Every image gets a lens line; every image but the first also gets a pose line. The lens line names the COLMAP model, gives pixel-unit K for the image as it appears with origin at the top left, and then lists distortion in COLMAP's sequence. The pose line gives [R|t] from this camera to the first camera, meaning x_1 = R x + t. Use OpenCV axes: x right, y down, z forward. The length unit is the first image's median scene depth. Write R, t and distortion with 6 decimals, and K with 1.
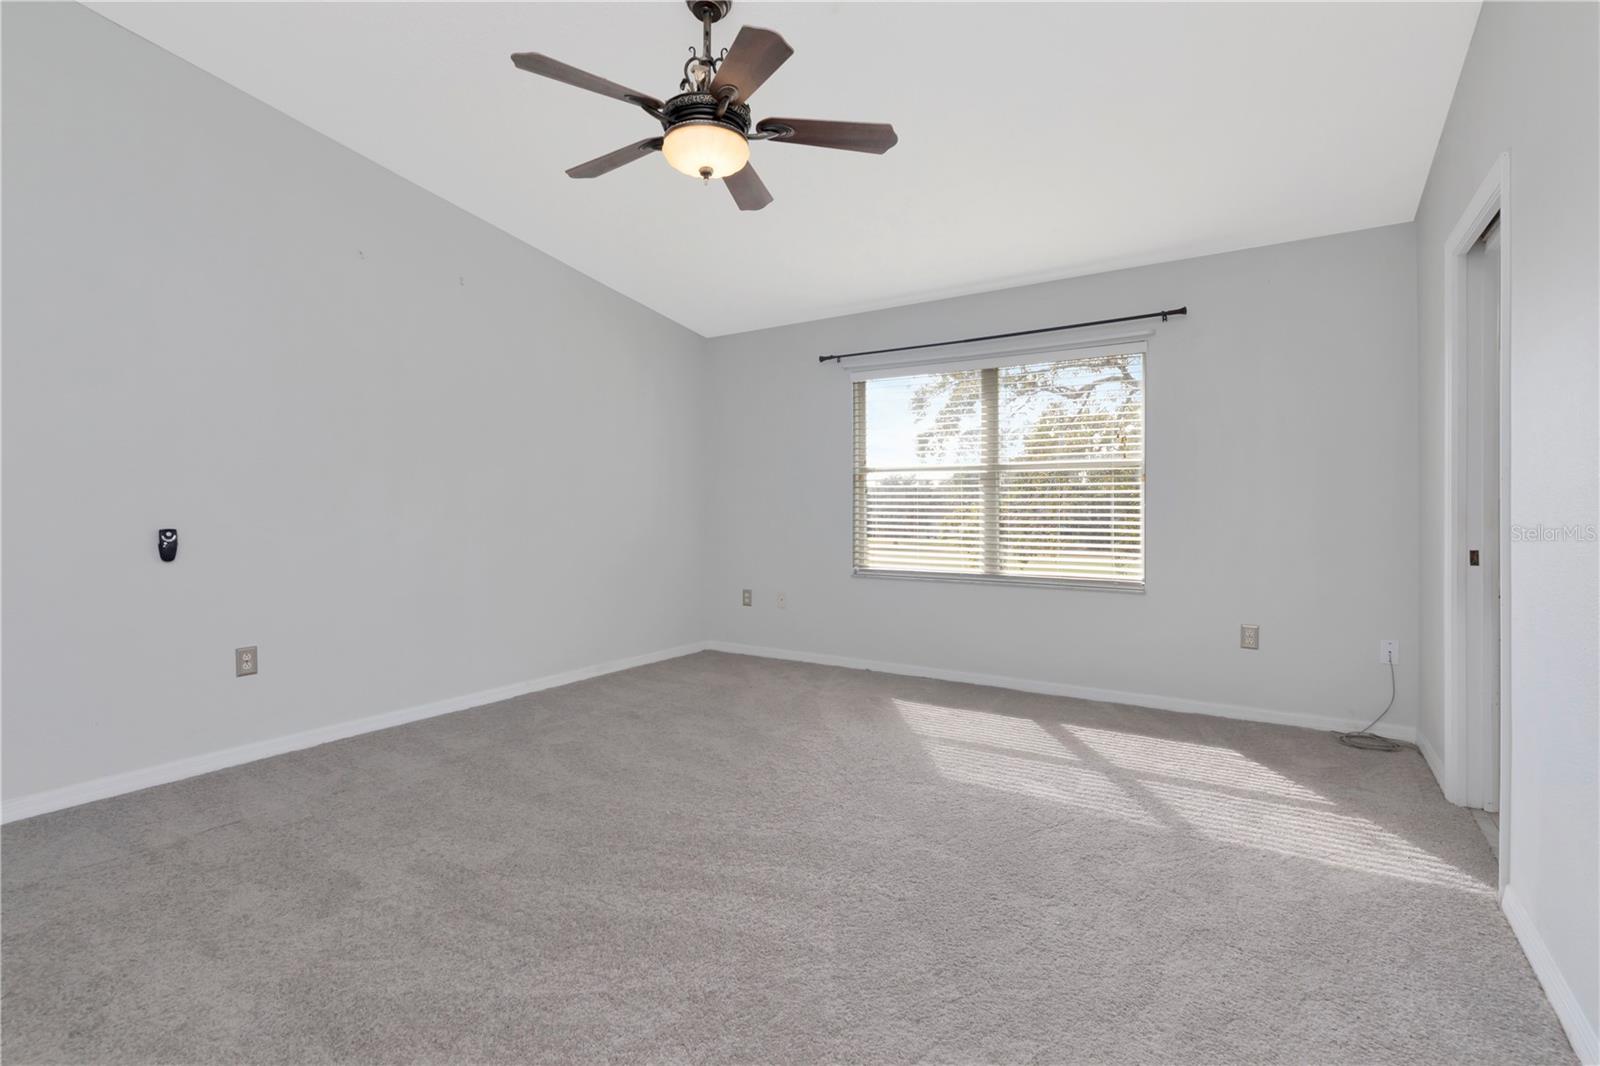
lens RADIAL K [[759.7, 0, 800.0], [0, 759.7, 533.0], [0, 0, 1]] dist [0.000635, 0.000016]
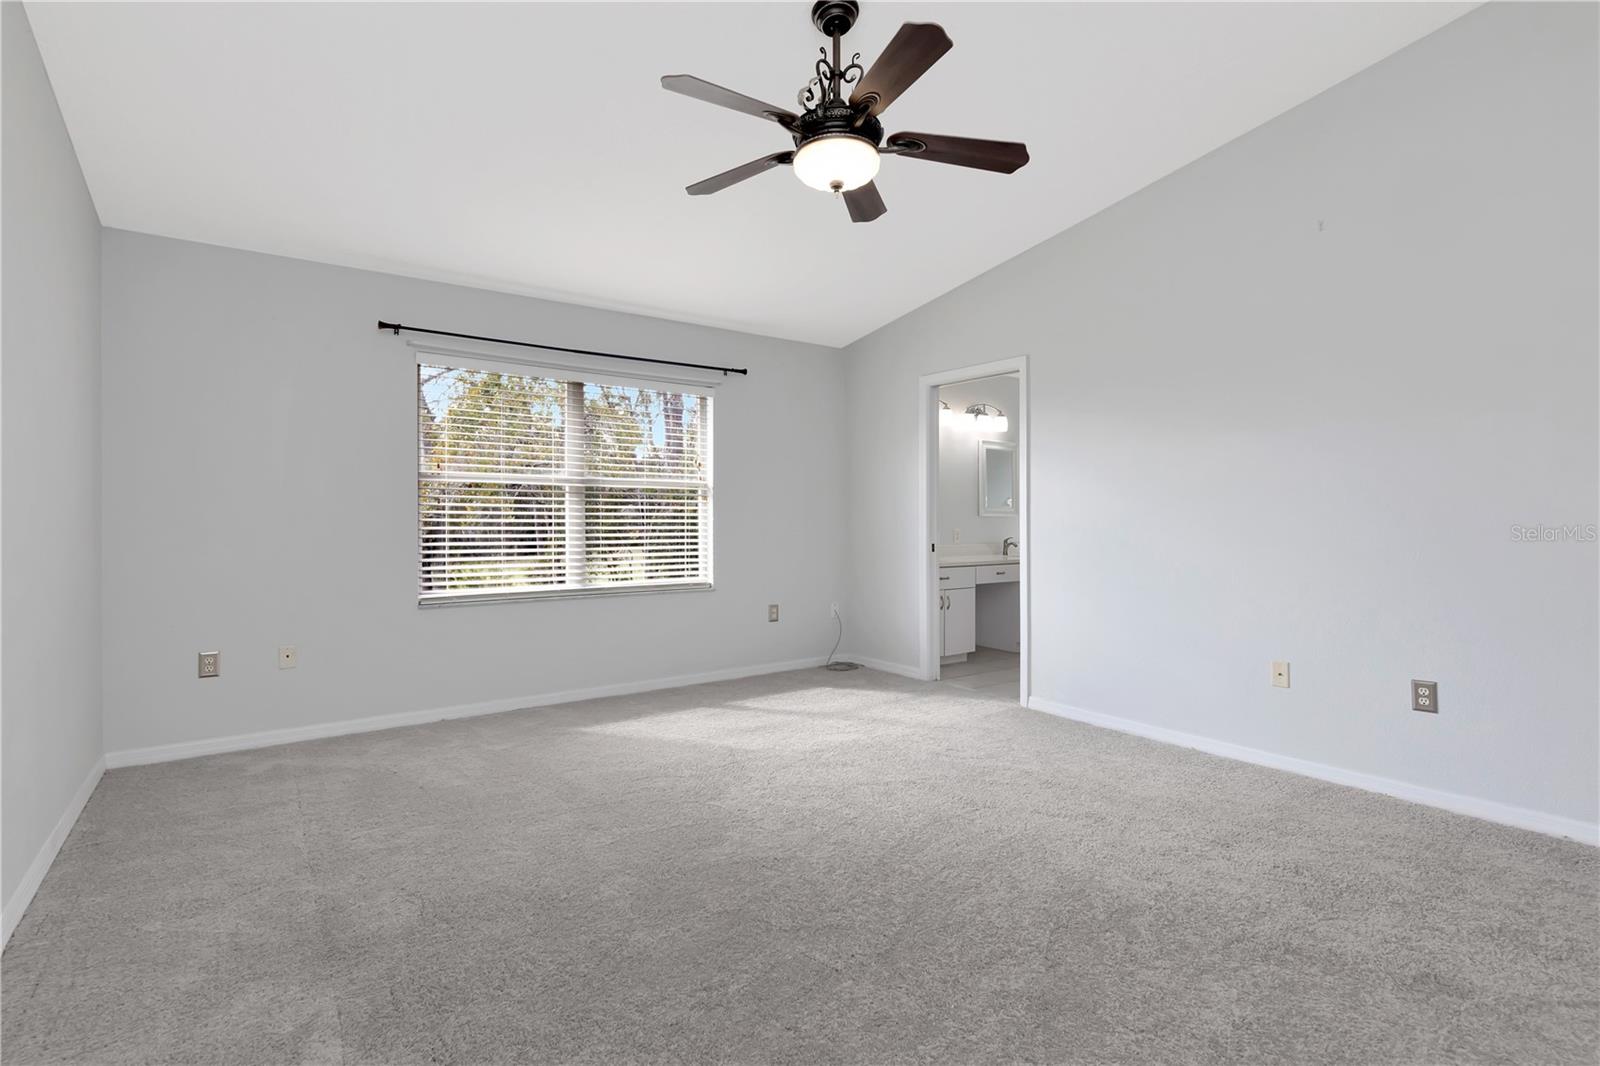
lens RADIAL K [[755.8, 0, 800.2], [0, 755.8, 525.6], [0, 0, 1]] dist [-0.000816, -0.000065]
pose [[0.355035, -0.004022, 0.934844, -0.693959], [0.032961, 0.999423, -0.008219, -0.011940], [-0.934272, 0.033732, 0.354963, 0.457922]]
